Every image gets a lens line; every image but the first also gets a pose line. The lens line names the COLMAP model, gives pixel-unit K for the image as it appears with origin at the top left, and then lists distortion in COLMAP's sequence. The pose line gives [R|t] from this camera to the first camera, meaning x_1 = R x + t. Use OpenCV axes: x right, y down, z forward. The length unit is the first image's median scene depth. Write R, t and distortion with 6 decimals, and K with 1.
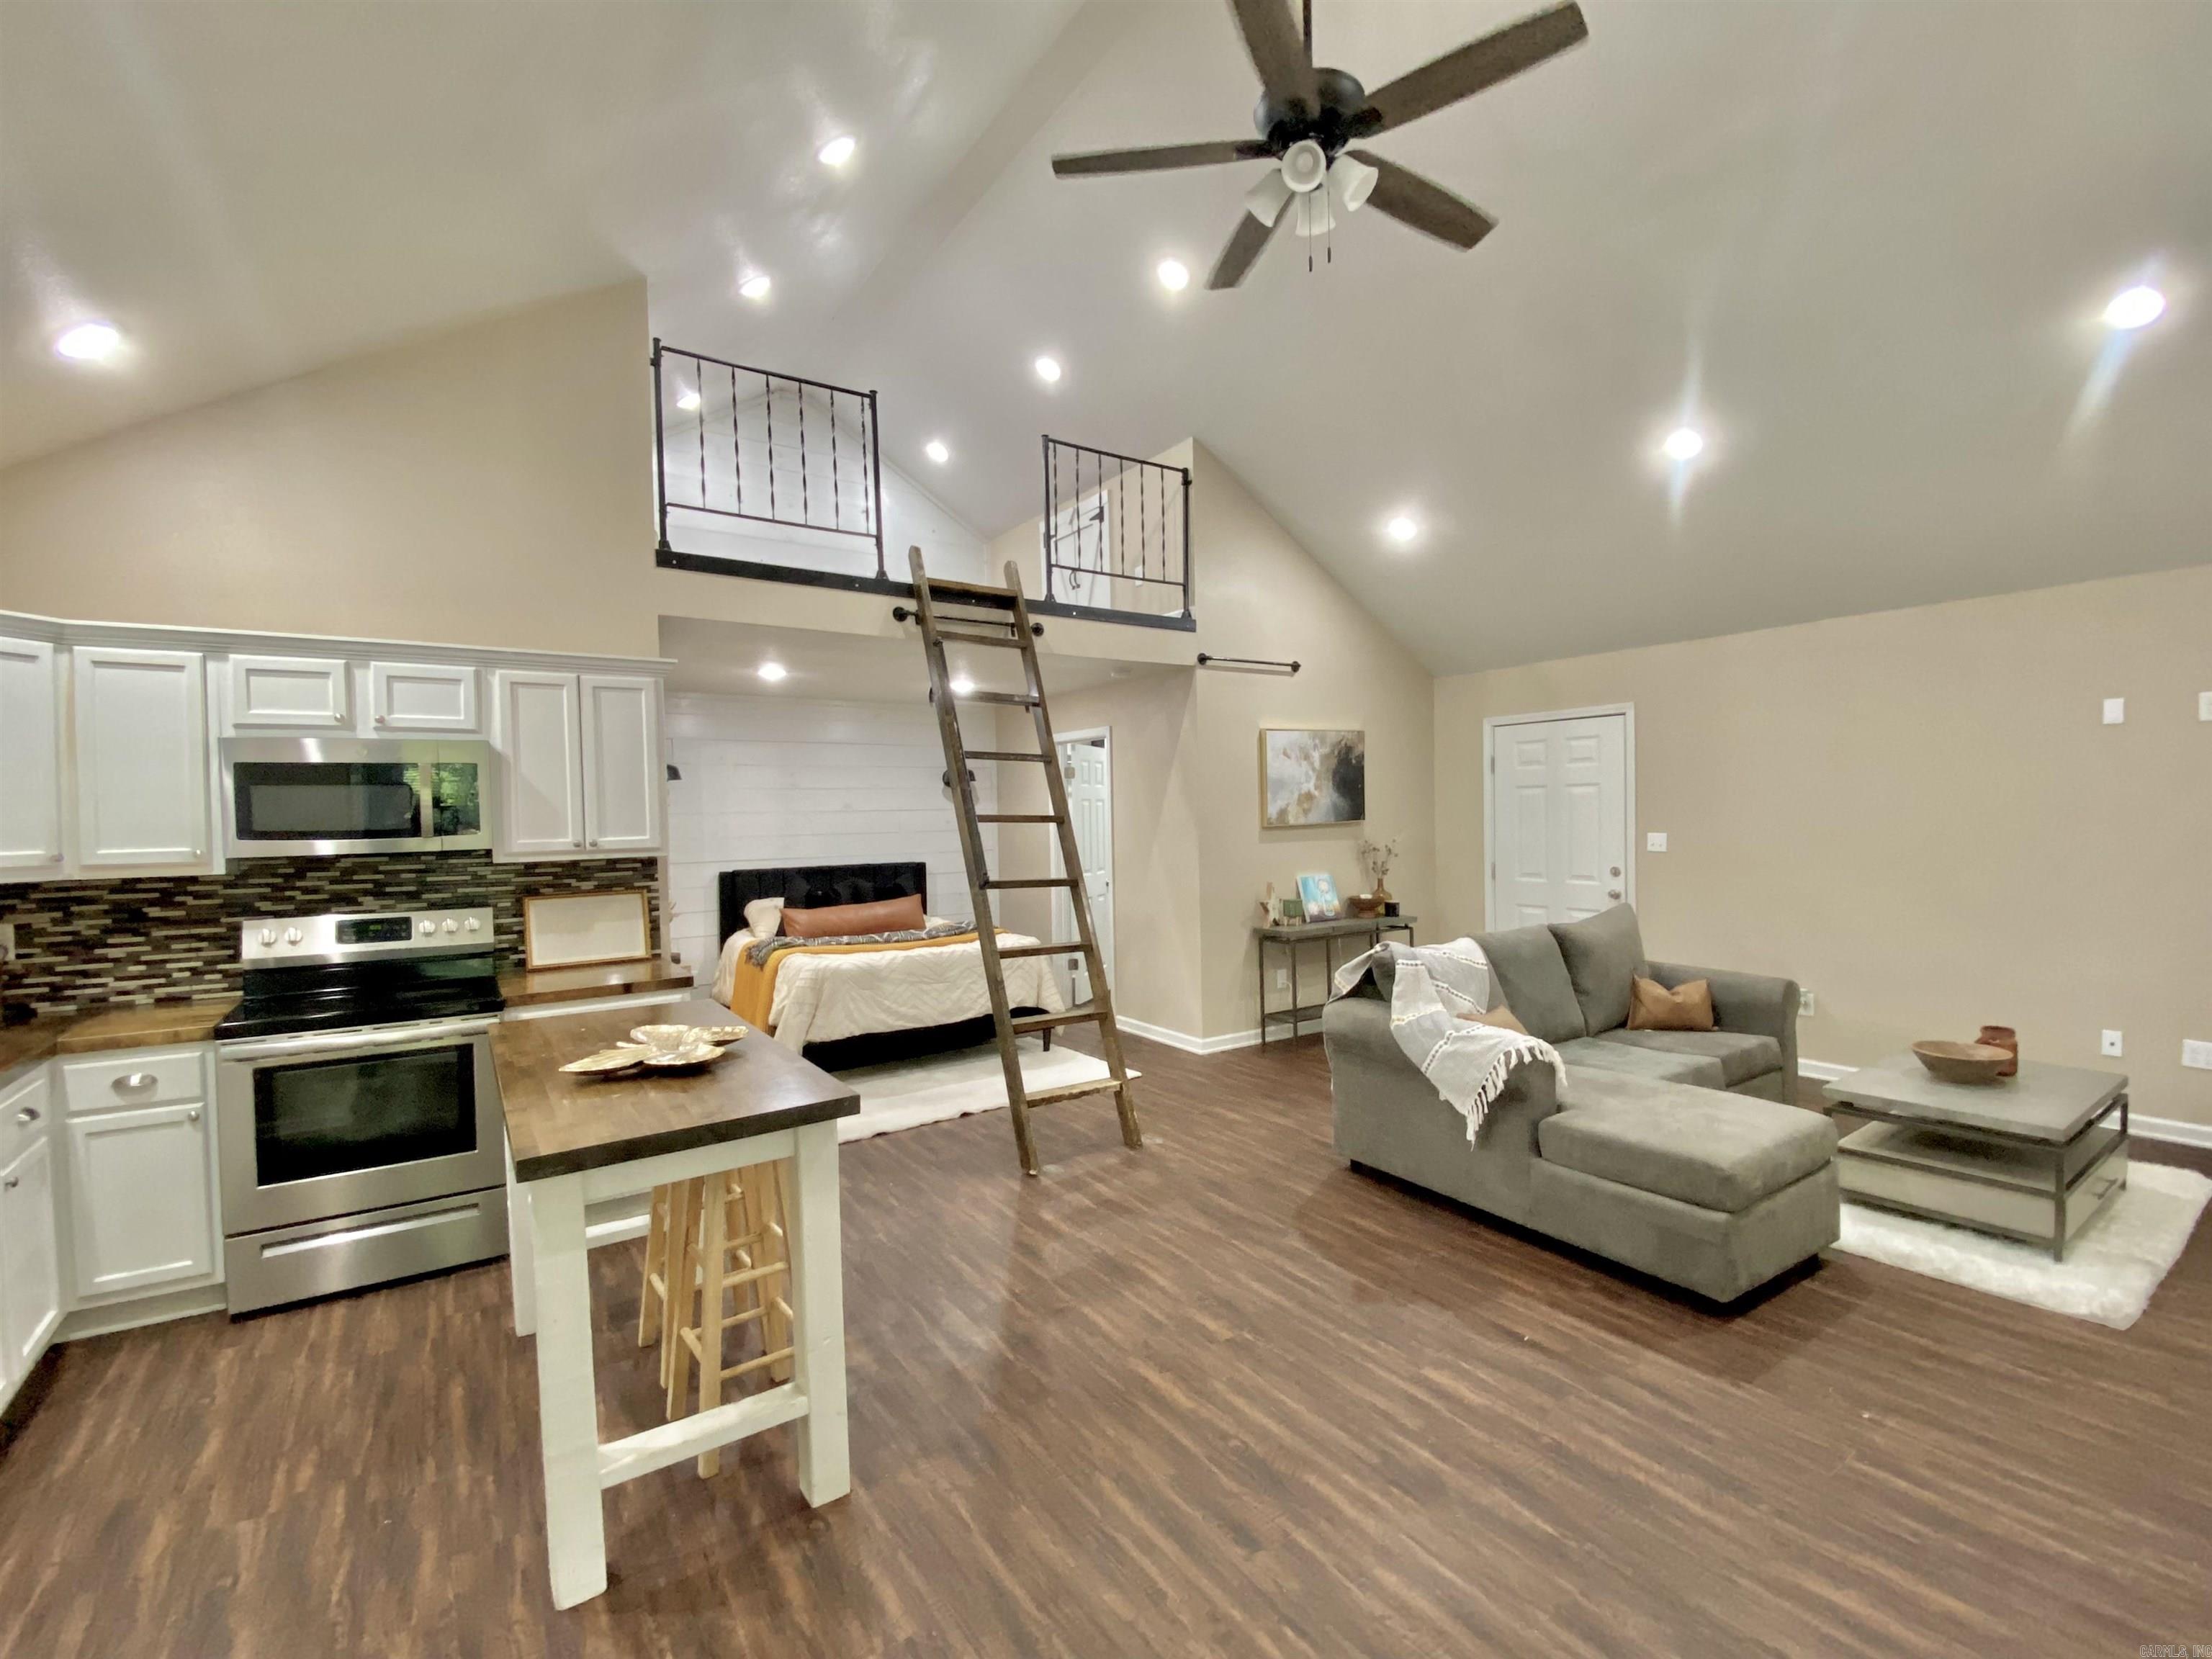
lens RADIAL K [[975.4, 0, 1117.9], [0, 975.4, 833.6], [0, 0, 1]] dist [0.010336, -0.012888]
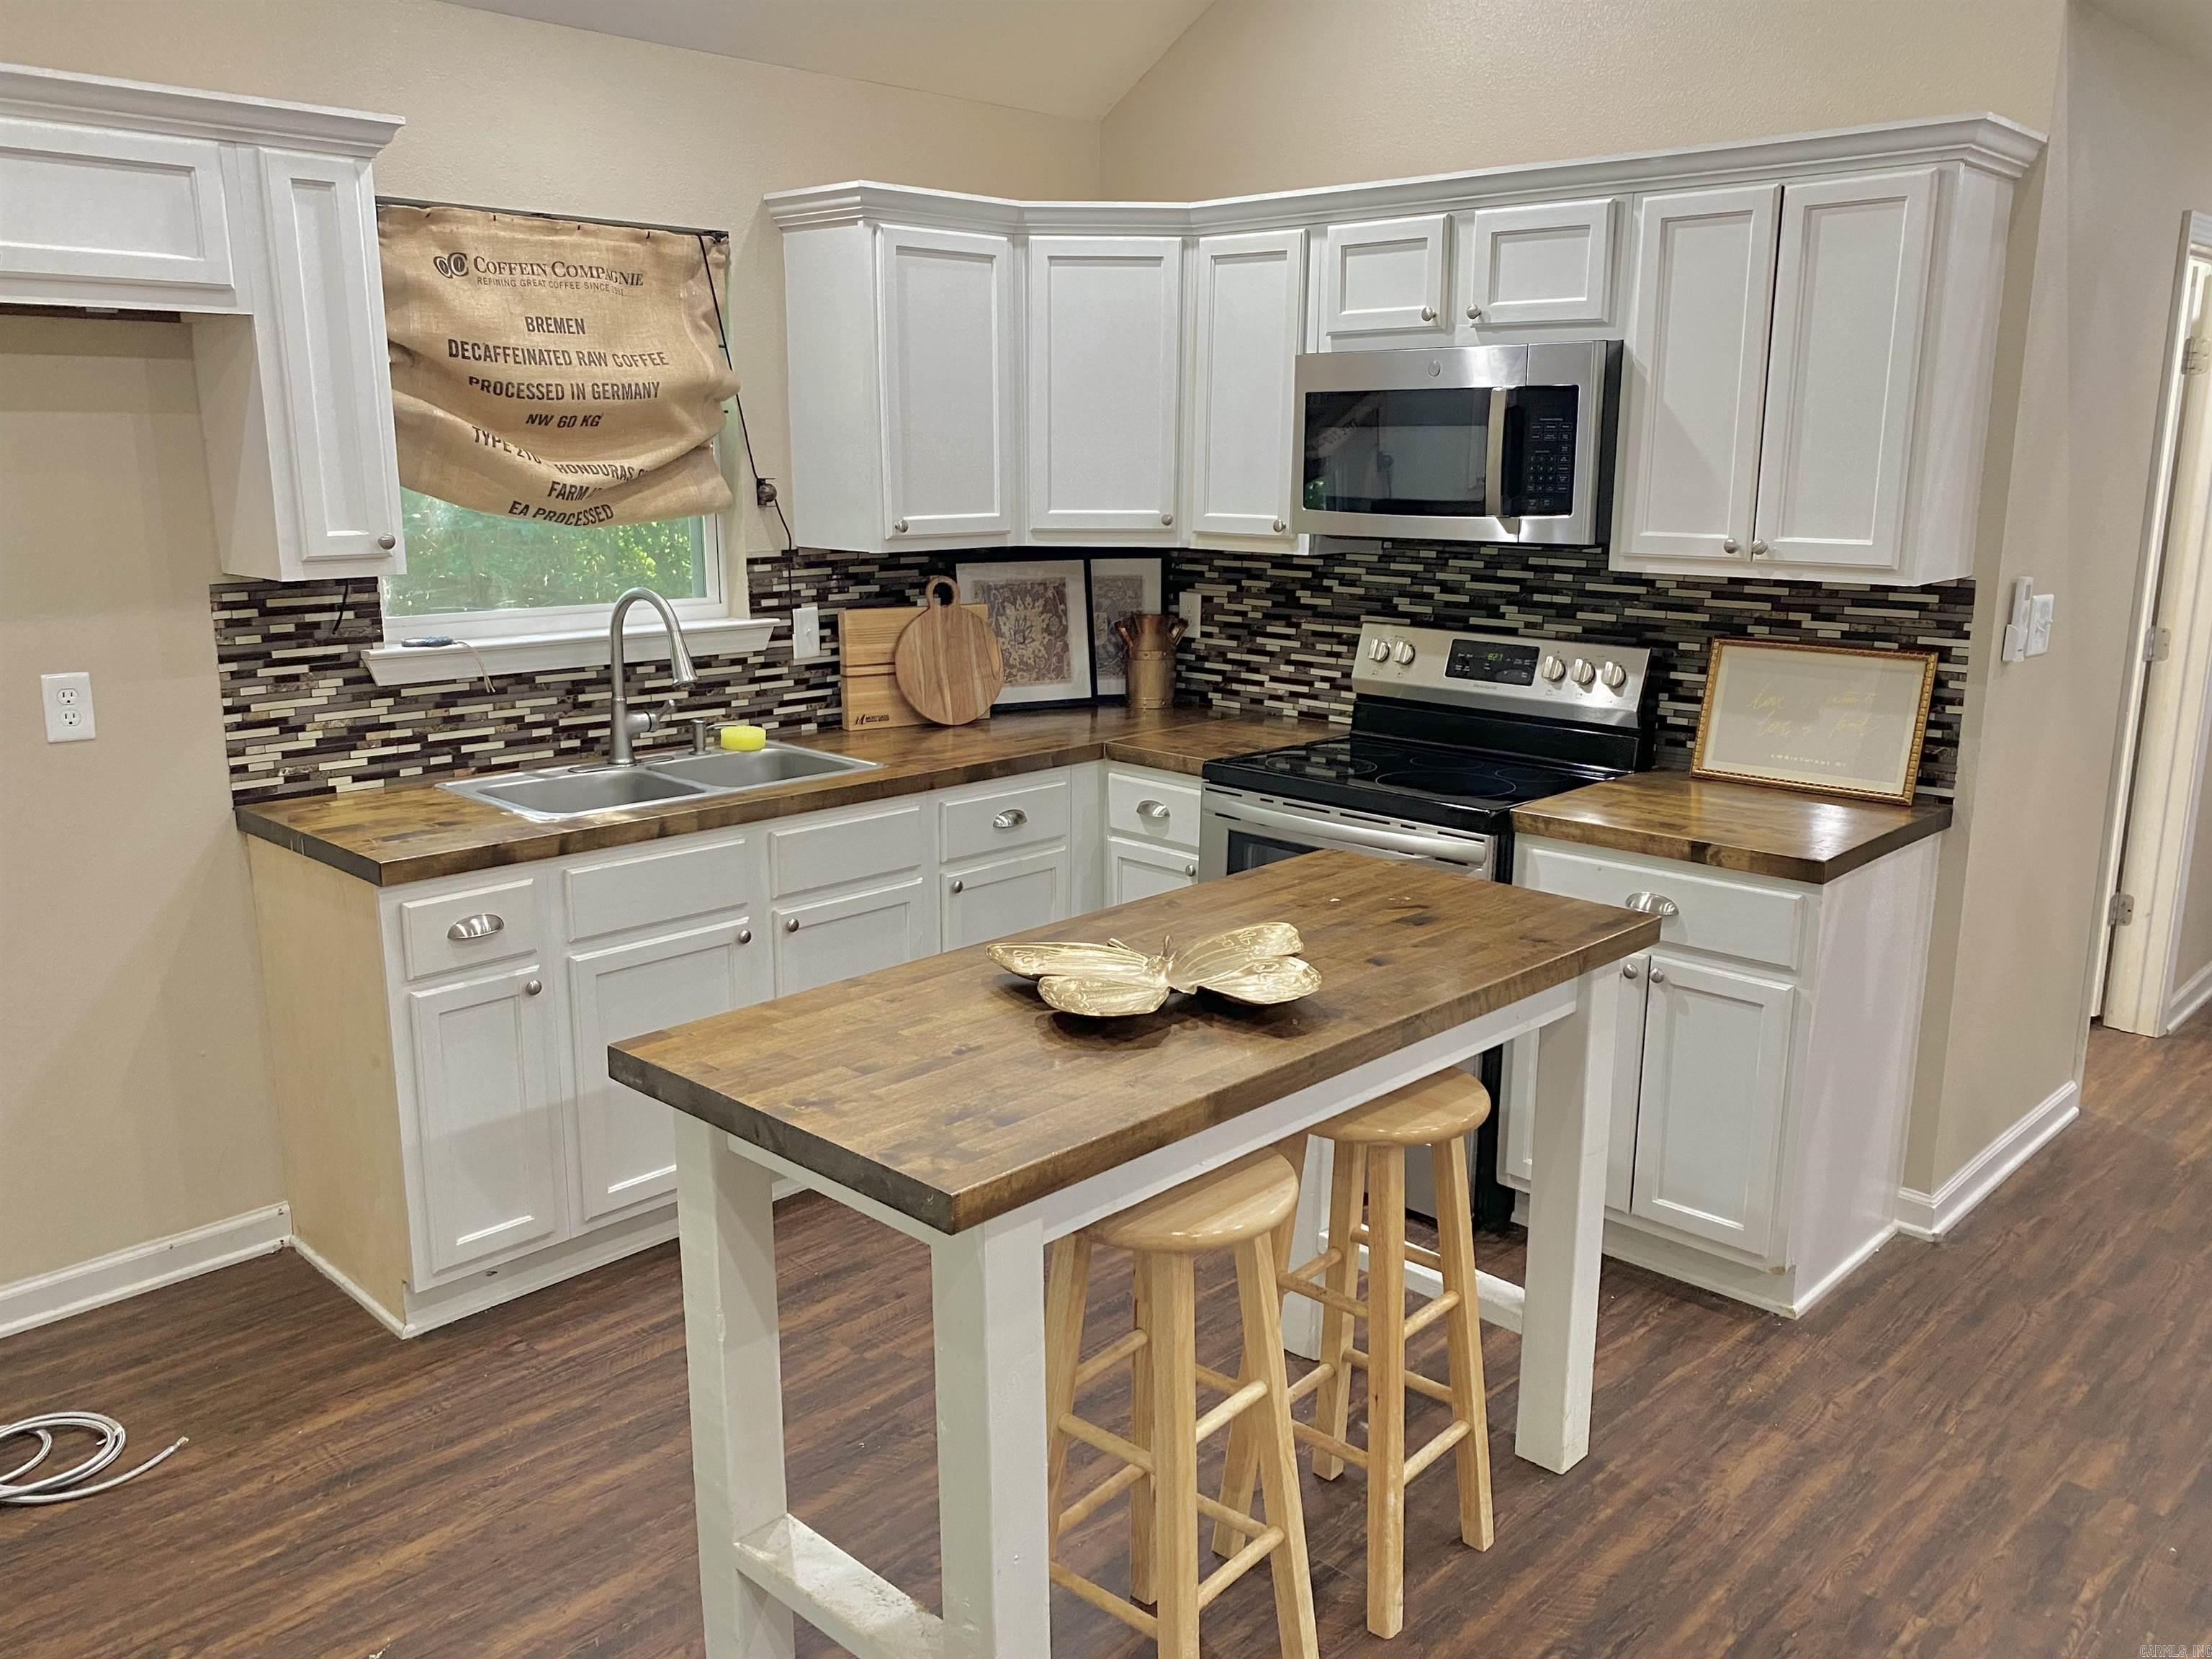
lens RADIAL K [[1741.7, 0, 1095.6], [0, 1741.7, 842.9], [0, 0, 1]] dist [0.071335, -0.084269]
pose [[0.187677, 0.242569, -0.951808, 0.213274], [-0.027192, 0.969938, 0.241828, -0.039299], [0.981854, -0.019504, 0.188631, 0.401281]]
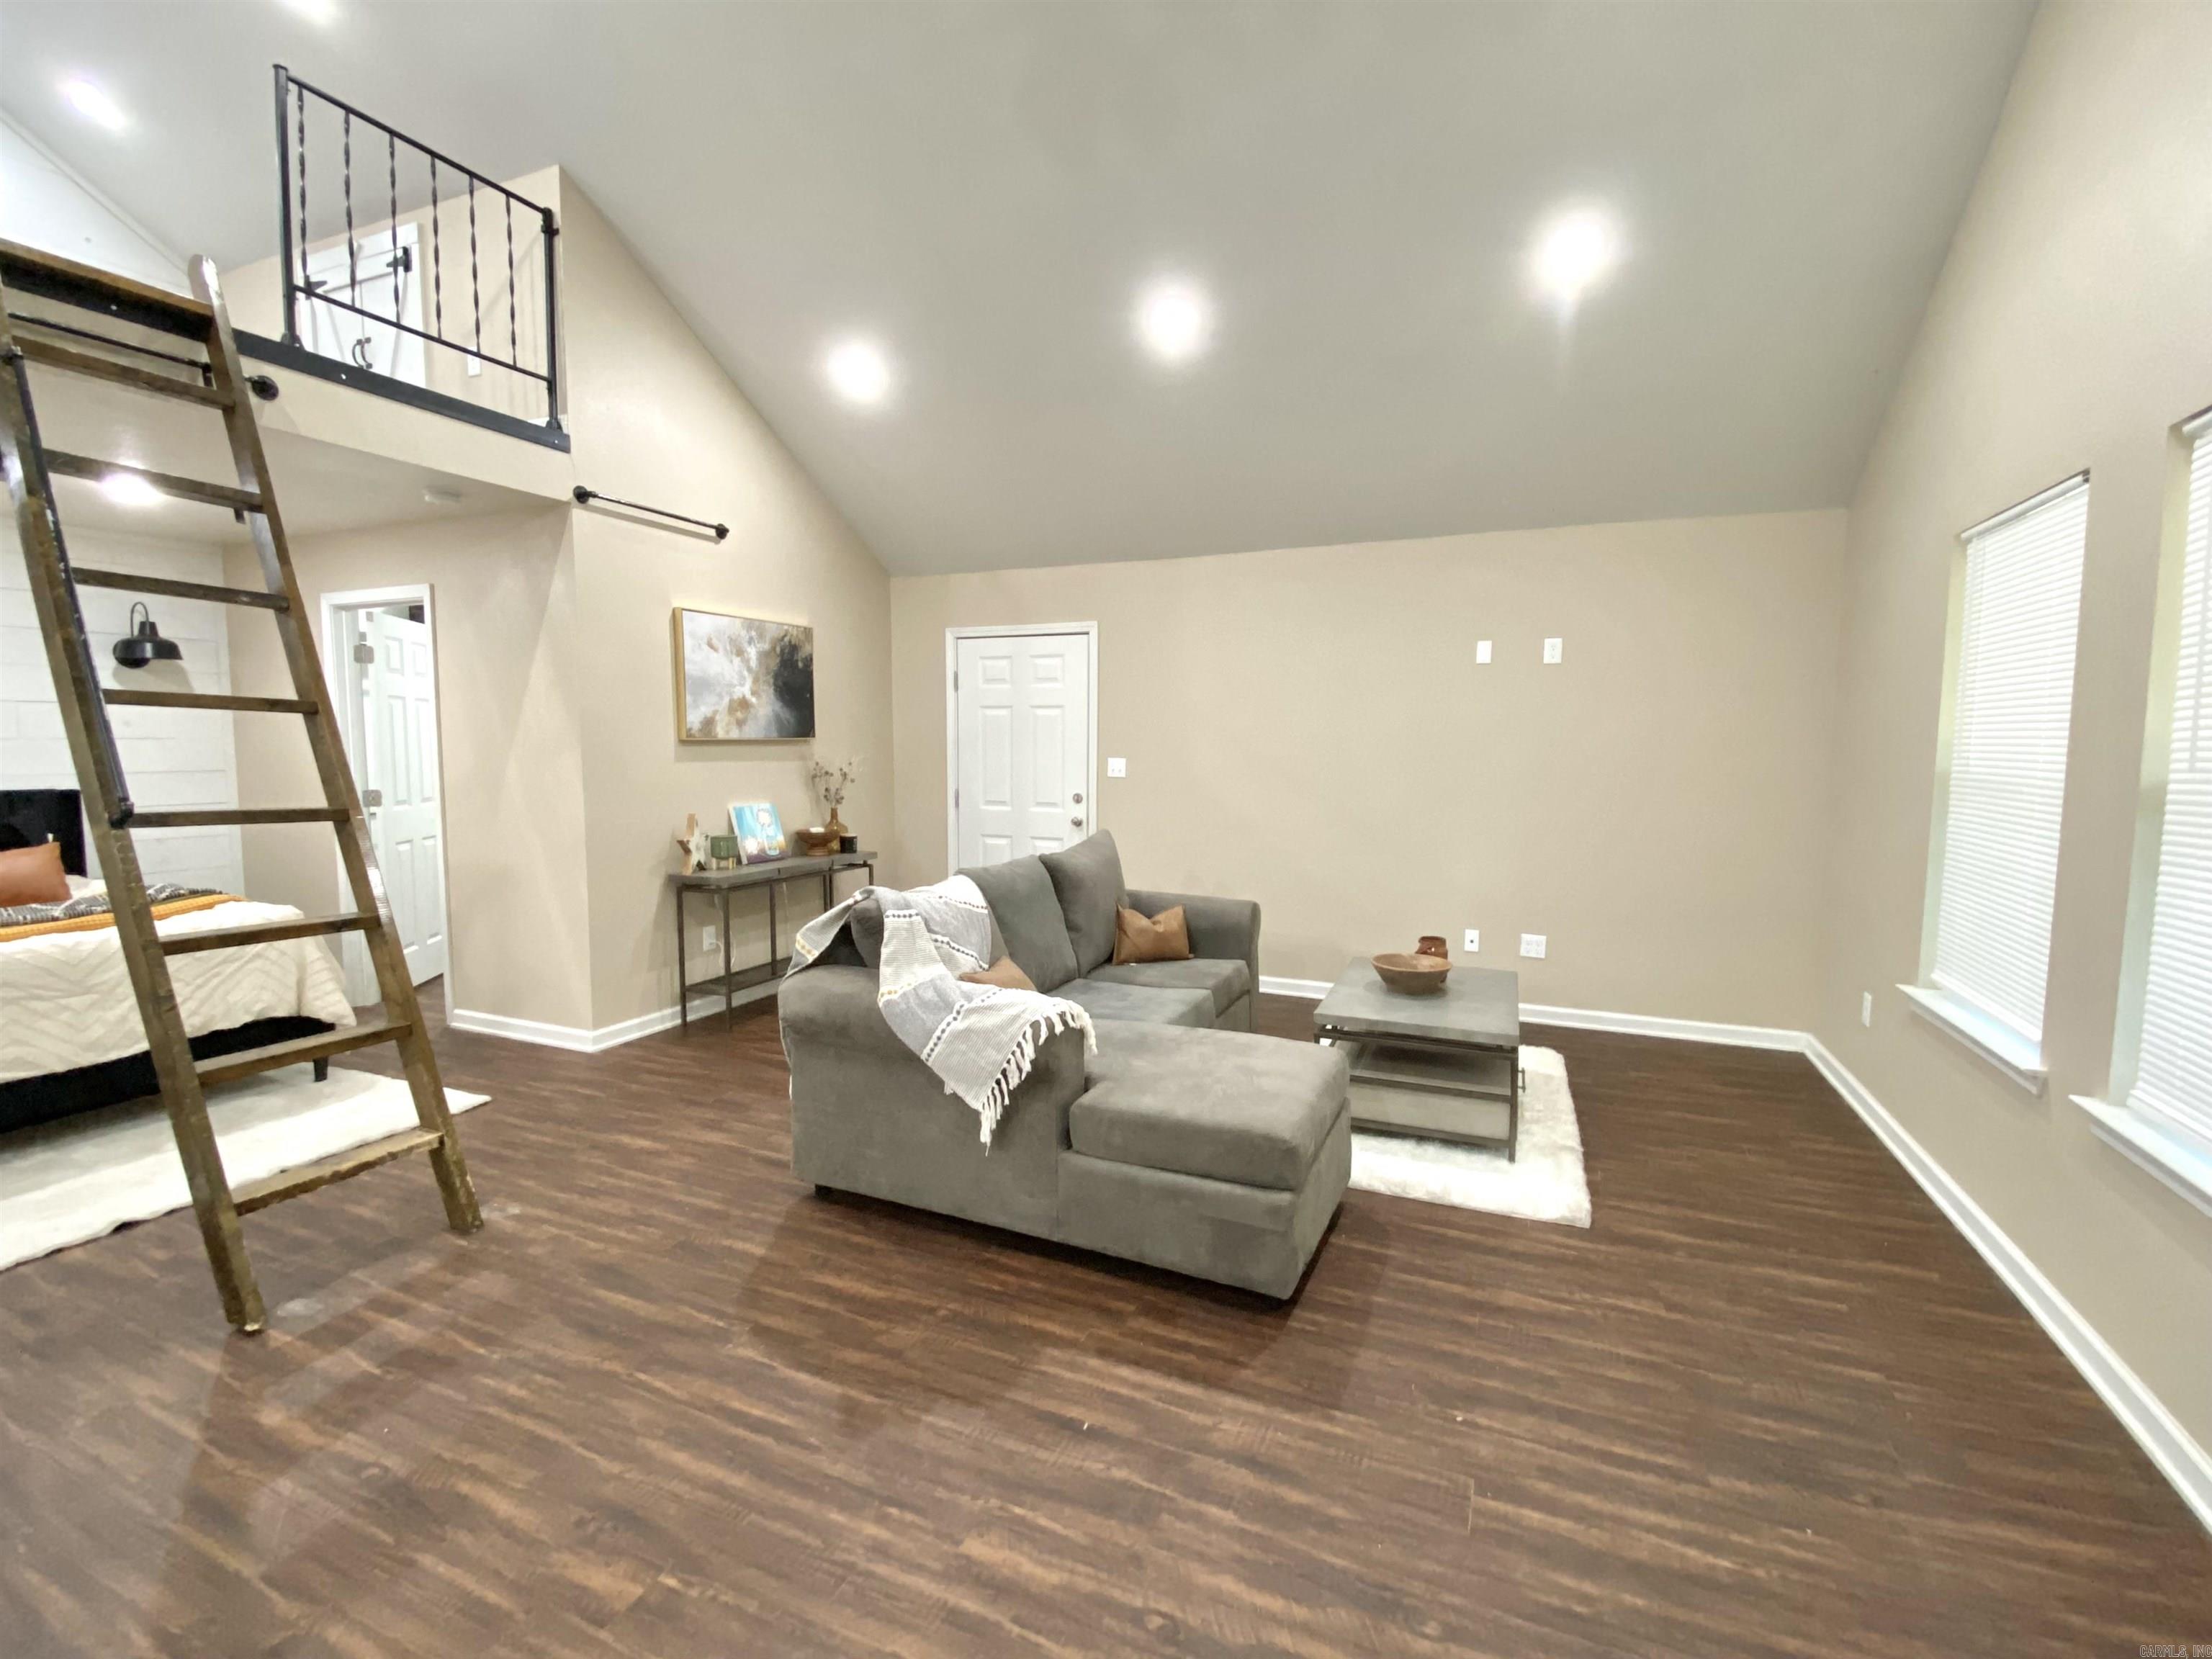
lens RADIAL K [[975.4, 0, 1108.1], [0, 975.4, 834.8], [0, 0, 1]] dist [0.010336, -0.012888]
pose [[0.846606, -0.023697, 0.531693, 0.033560], [-0.011230, 0.997990, 0.062361, 0.020060], [-0.532102, -0.058766, 0.844638, 0.239395]]
